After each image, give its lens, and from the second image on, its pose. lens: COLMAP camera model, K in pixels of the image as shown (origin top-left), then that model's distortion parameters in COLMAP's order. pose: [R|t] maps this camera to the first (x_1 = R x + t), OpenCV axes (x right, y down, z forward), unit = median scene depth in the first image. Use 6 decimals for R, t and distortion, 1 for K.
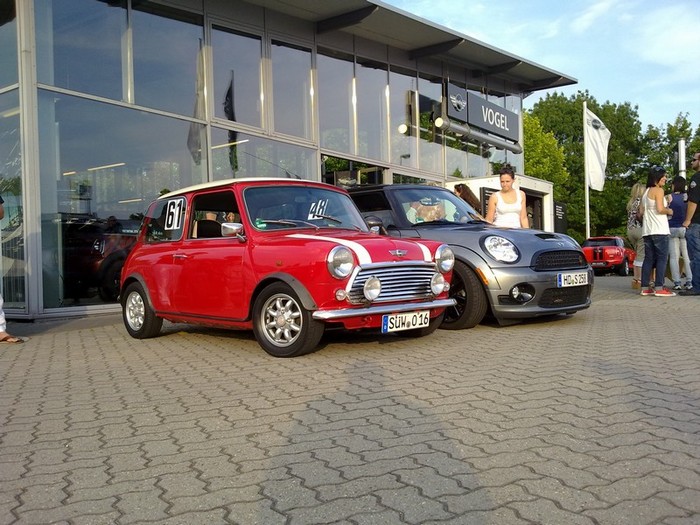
lens RADIAL K [[639.0, 0, 350.0], [0, 639.0, 262.5], [0, 0, 1]] dist [0.203333, -0.492268]
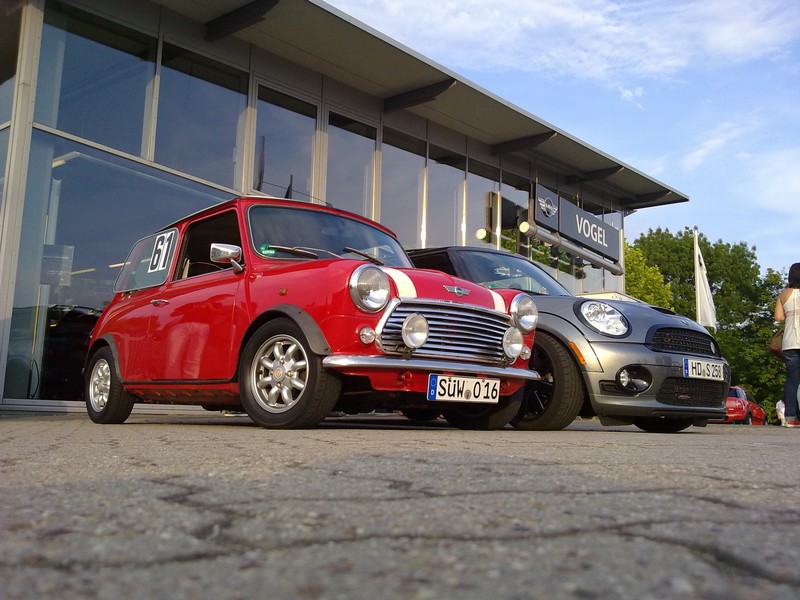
lens RADIAL K [[730.3, 0, 400.0], [0, 730.3, 300.0], [0, 0, 1]] dist [0.203333, -0.492268]
pose [[0.998413, 0.045722, -0.032867, 0.032110], [-0.050239, 0.986916, -0.153208, 0.095768], [0.025431, 0.154616, 0.987647, 0.171120]]
